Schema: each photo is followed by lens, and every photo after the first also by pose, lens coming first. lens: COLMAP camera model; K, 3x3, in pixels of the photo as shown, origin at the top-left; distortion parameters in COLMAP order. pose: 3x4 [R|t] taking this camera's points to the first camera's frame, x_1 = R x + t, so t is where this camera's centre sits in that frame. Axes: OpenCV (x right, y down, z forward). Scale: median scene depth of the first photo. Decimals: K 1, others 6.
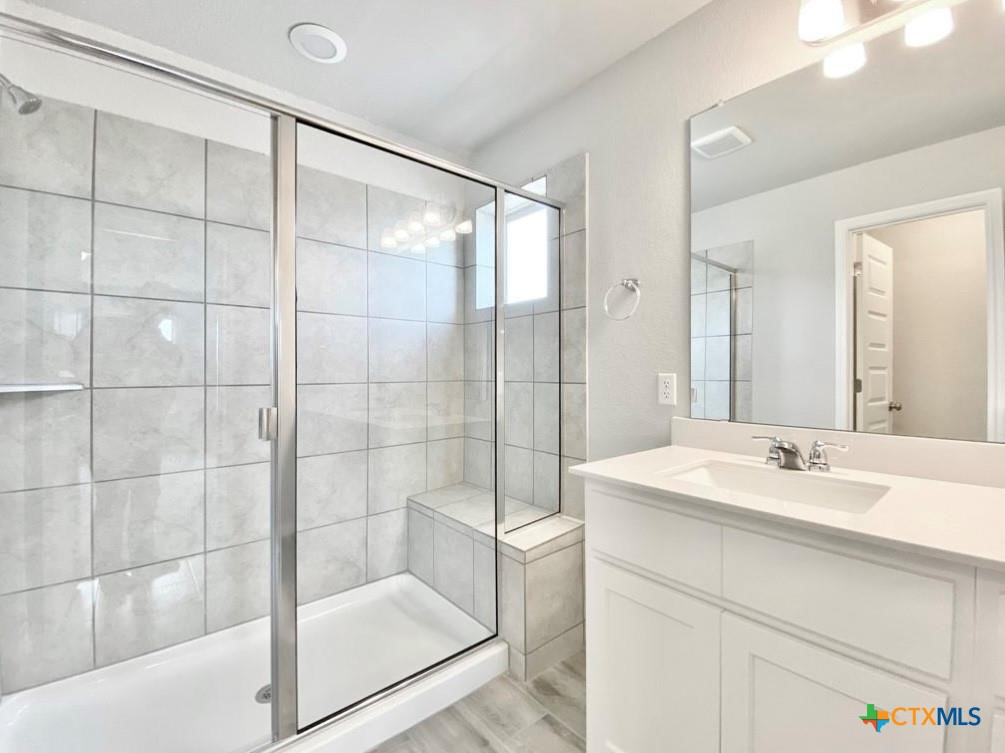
lens RADIAL K [[430.8, 0, 484.1], [0, 430.8, 373.3], [0, 0, 1]] dist [0.018981, -0.024041]
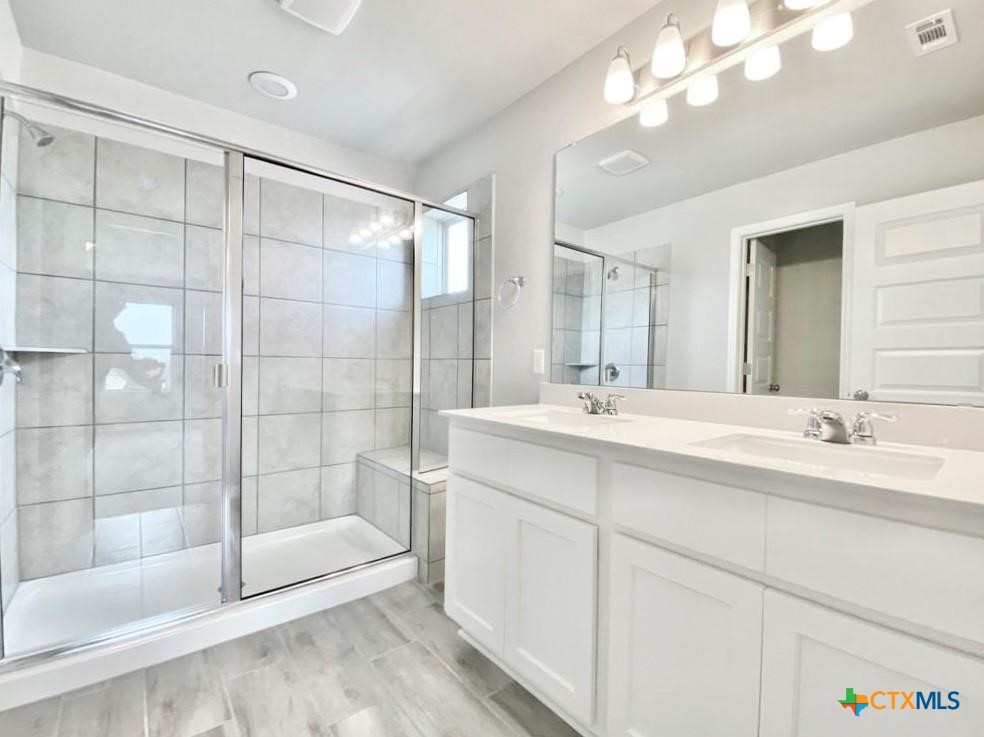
lens RADIAL K [[419.0, 0, 484.3], [0, 419.0, 371.3], [0, 0, 1]] dist [0.019761, -0.020446]
pose [[0.999823, 0.016690, 0.008740, 0.204432], [-0.016825, 0.999735, 0.015704, 0.040547], [-0.008476, -0.015848, 0.999838, -0.219518]]
